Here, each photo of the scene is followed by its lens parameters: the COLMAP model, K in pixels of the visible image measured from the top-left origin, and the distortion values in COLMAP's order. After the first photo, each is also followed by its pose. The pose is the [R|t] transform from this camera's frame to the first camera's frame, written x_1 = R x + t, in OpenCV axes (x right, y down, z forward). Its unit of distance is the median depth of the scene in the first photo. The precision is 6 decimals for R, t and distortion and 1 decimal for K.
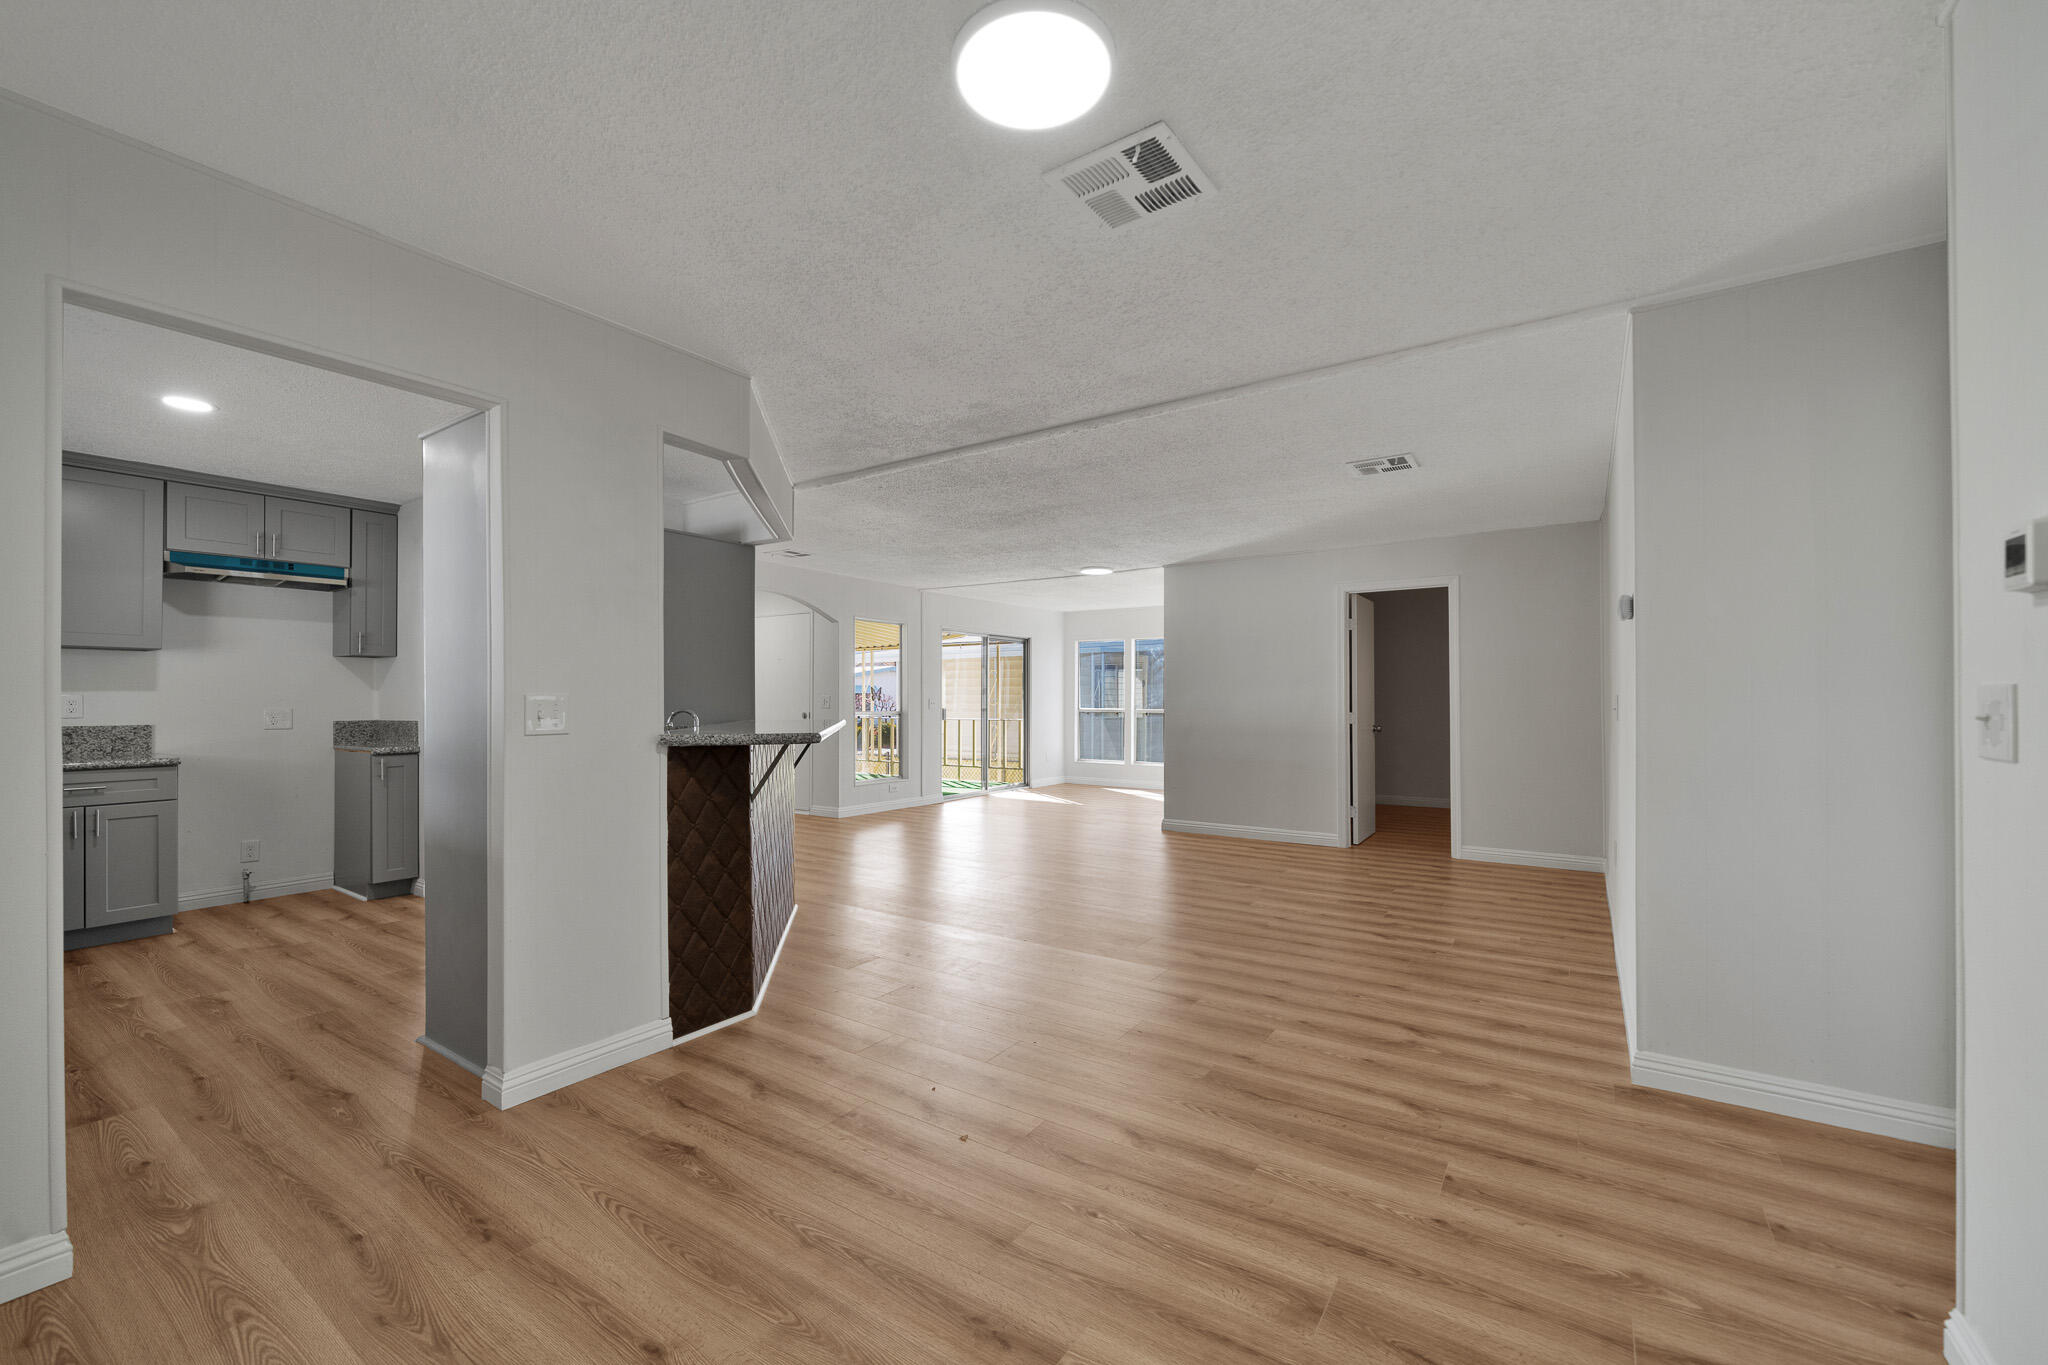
lens RADIAL K [[780.6, 0, 1019.3], [0, 780.6, 692.9], [0, 0, 1]] dist [0.002816, 0.000713]
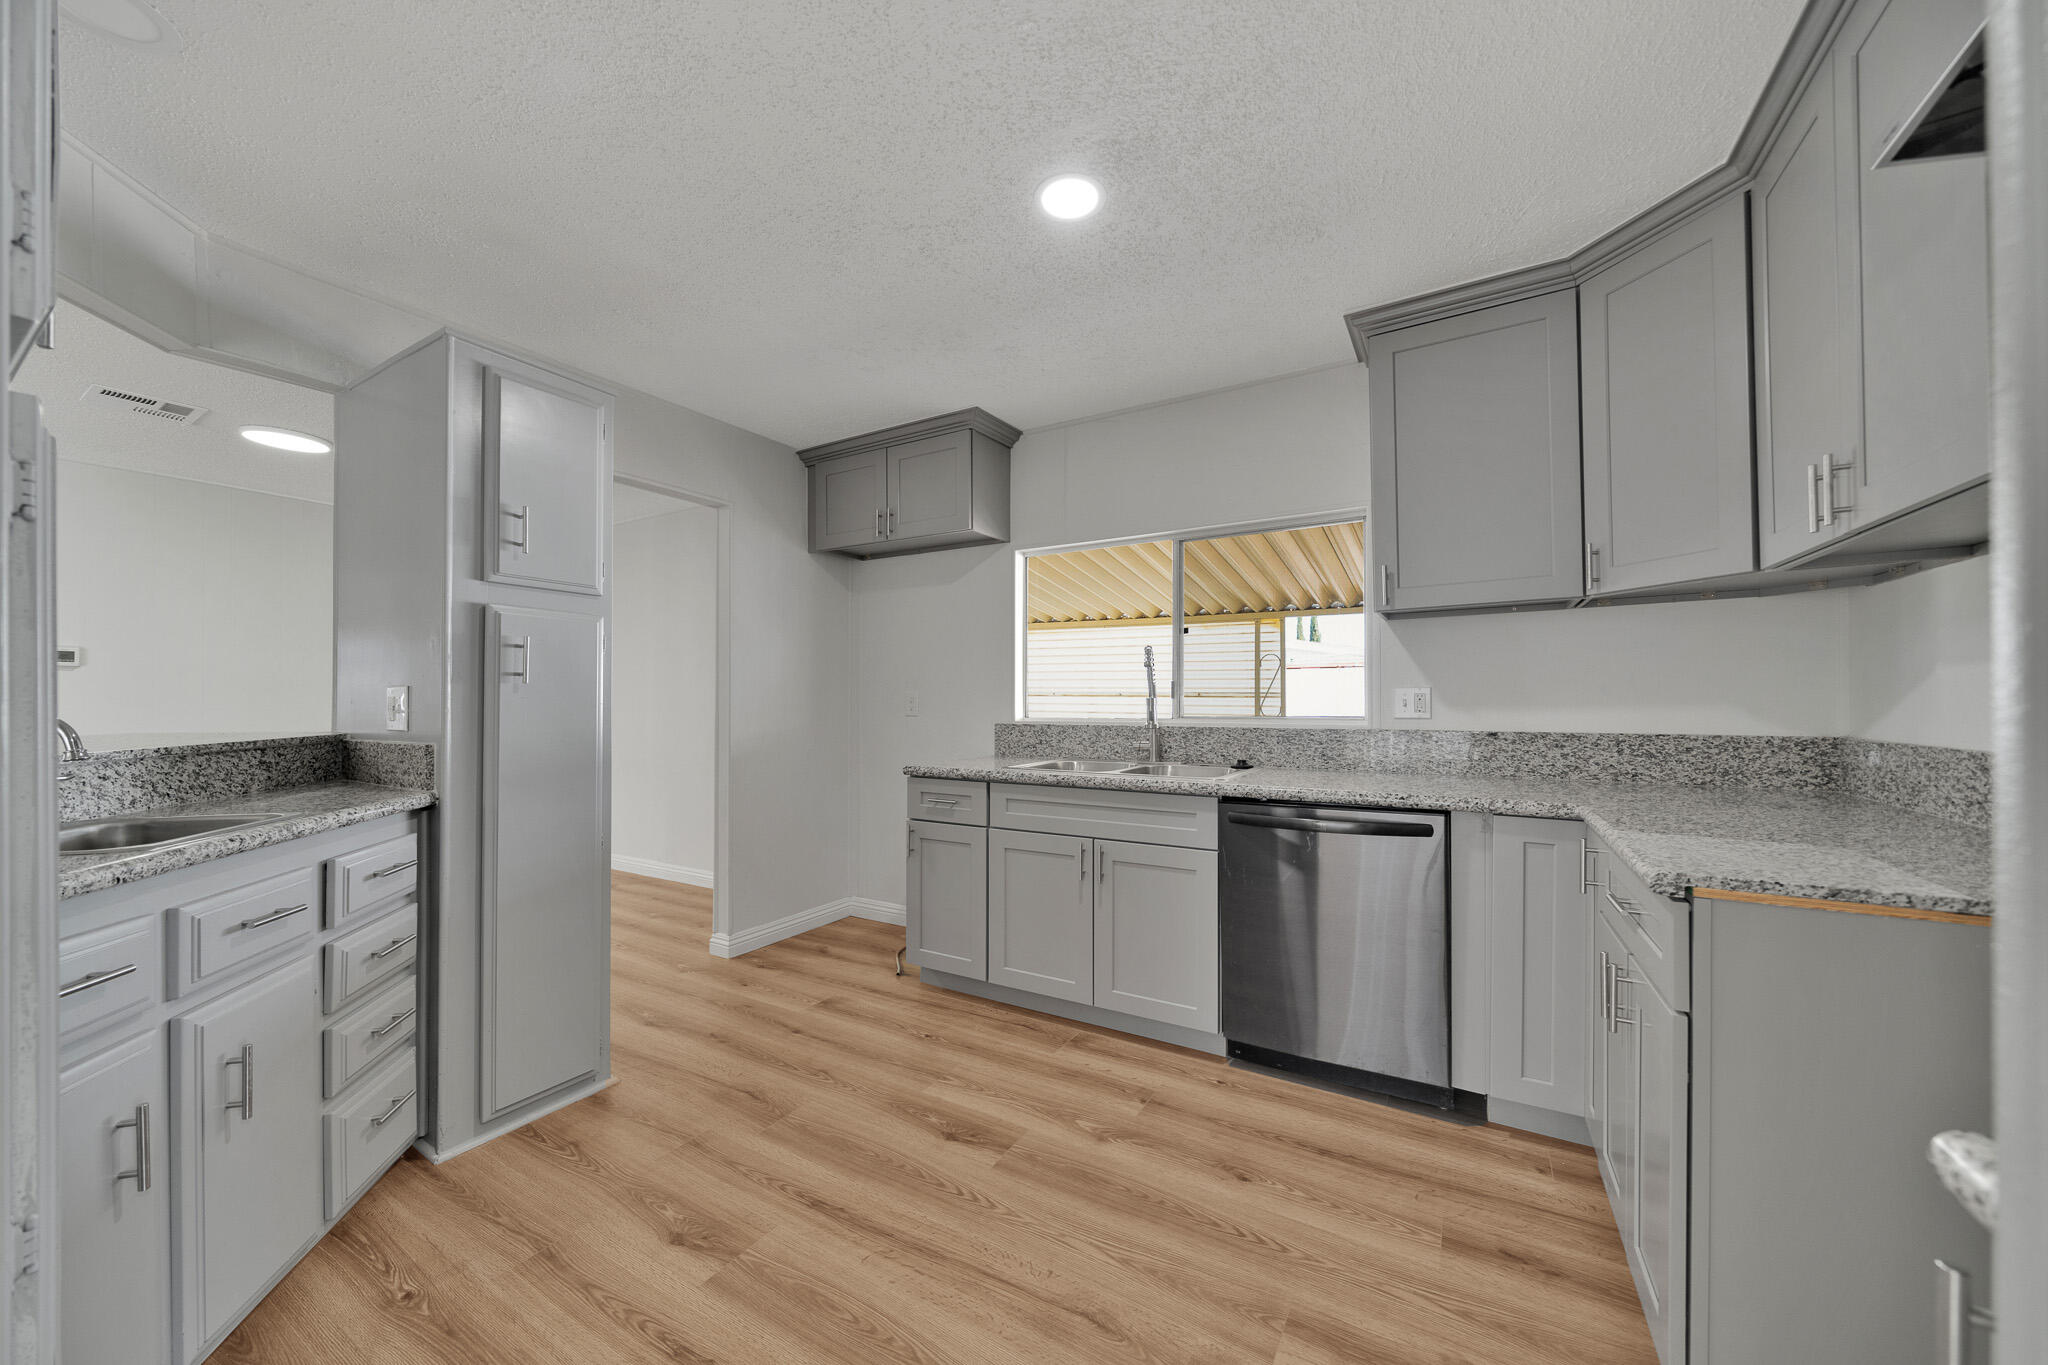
lens RADIAL K [[731.4, 0, 1028.2], [0, 731.4, 692.4], [0, 0, 1]] dist [-0.000374, -0.000214]
pose [[-0.998389, 0.002234, -0.056691, -1.557522], [0.002894, 0.999929, -0.011569, 0.027898], [0.056661, -0.011715, -0.998325, 2.438966]]
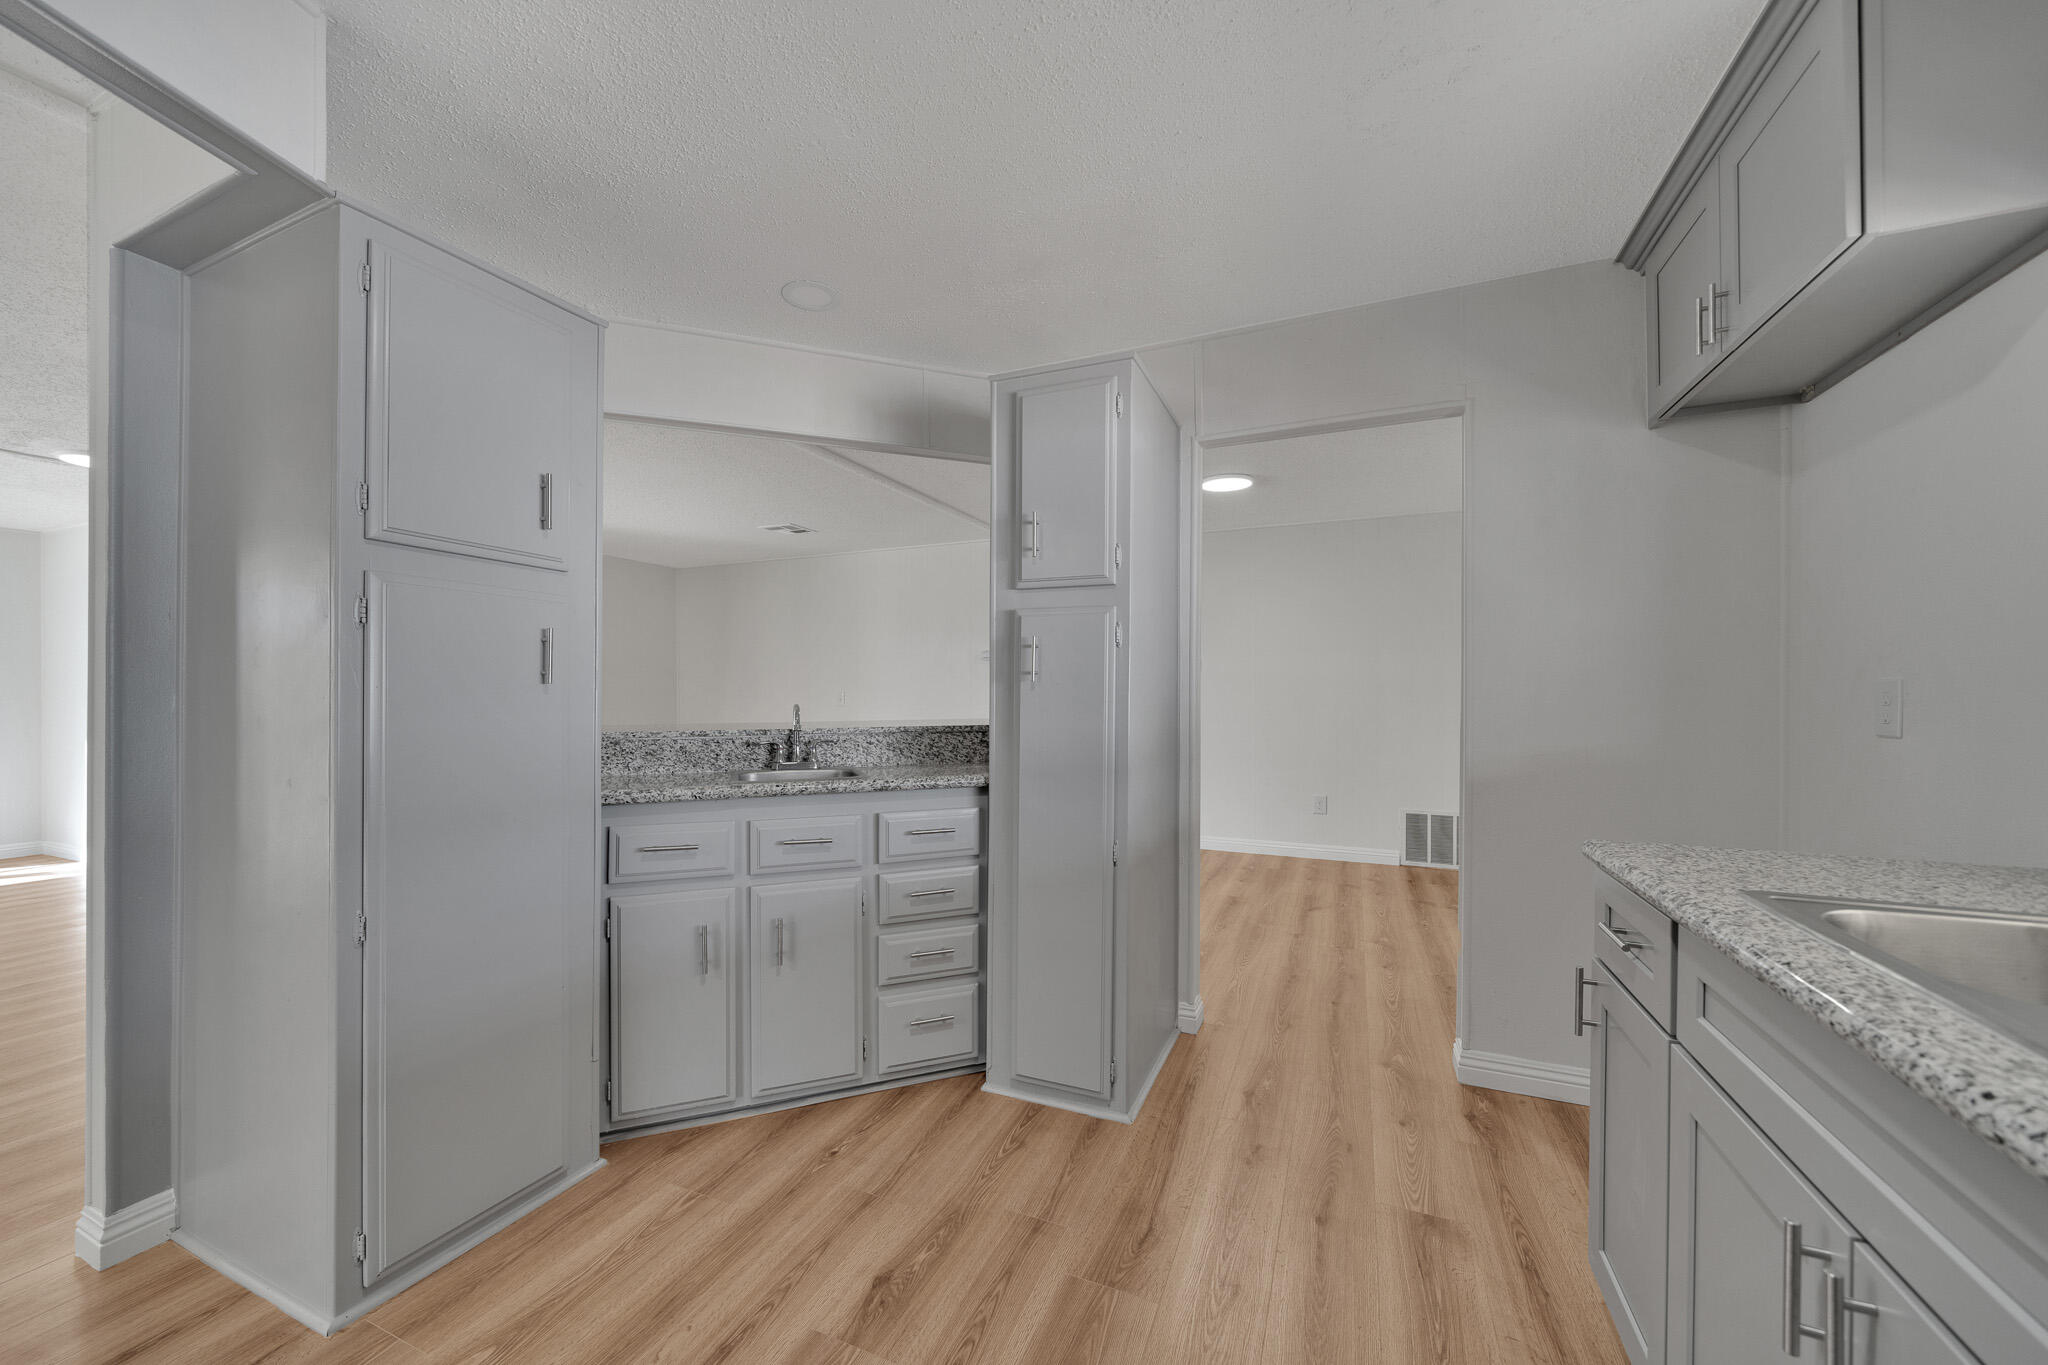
lens RADIAL K [[780.6, 0, 1019.3], [0, 780.6, 692.9], [0, 0, 1]] dist [0.002816, 0.000713]
pose [[-0.175240, 0.006515, 0.984504, -2.006624], [-0.001994, 0.999974, -0.006972, 0.026867], [-0.984524, -0.003185, -0.175222, 1.648377]]
